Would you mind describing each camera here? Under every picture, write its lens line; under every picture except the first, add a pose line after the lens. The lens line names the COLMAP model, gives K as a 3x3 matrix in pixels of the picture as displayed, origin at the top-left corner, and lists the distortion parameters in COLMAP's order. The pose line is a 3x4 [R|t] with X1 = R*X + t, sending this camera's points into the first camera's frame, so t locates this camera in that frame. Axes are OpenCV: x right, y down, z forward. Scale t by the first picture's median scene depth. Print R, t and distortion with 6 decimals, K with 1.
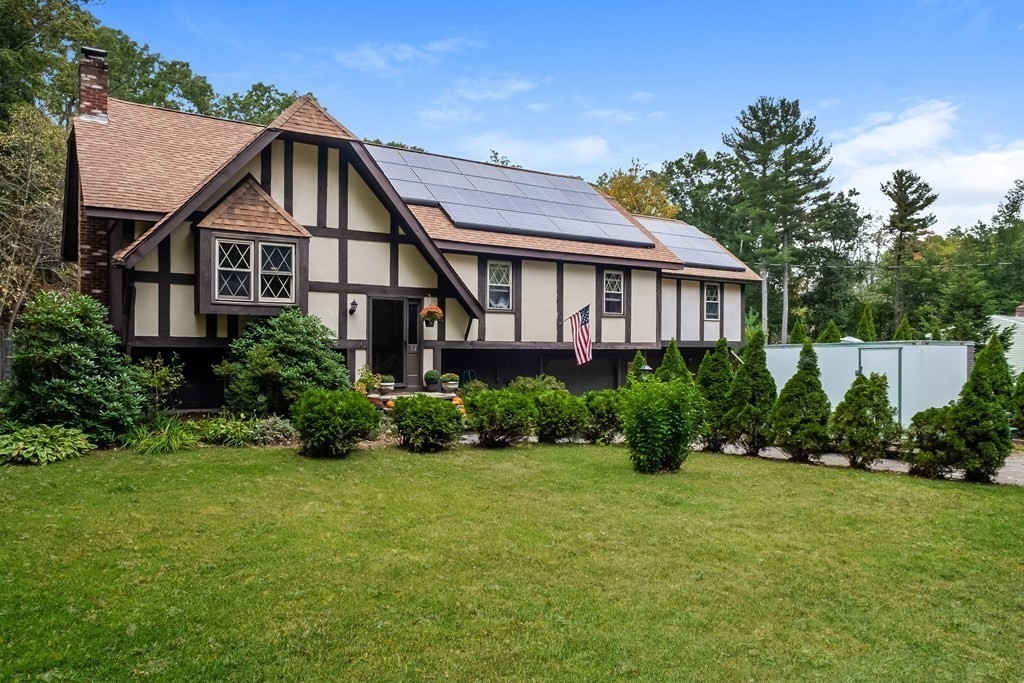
lens RADIAL K [[715.9, 0, 510.5], [0, 715.9, 345.1], [0, 0, 1]] dist [-0.000693, -0.000012]
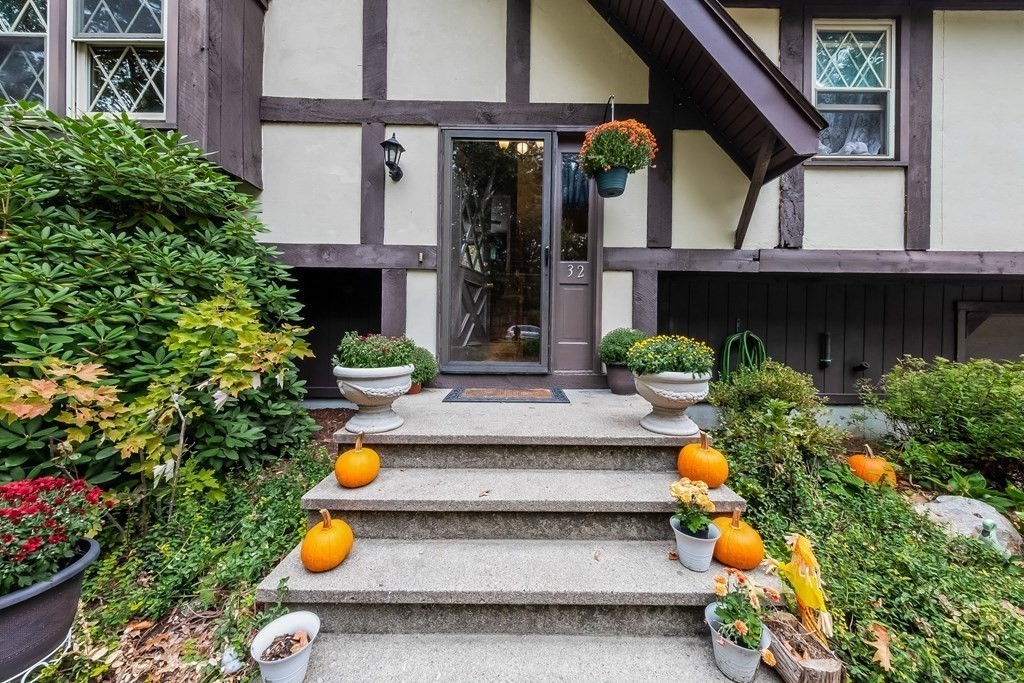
lens RADIAL K [[353.9, 0, 501.2], [0, 353.9, 343.7], [0, 0, 1]] dist [-0.000111, -0.000018]
pose [[0.833219, 0.012329, -0.552805, -0.064608], [-0.005337, 0.999884, 0.014255, 0.039470], [0.552917, -0.008927, 0.833189, 0.818975]]
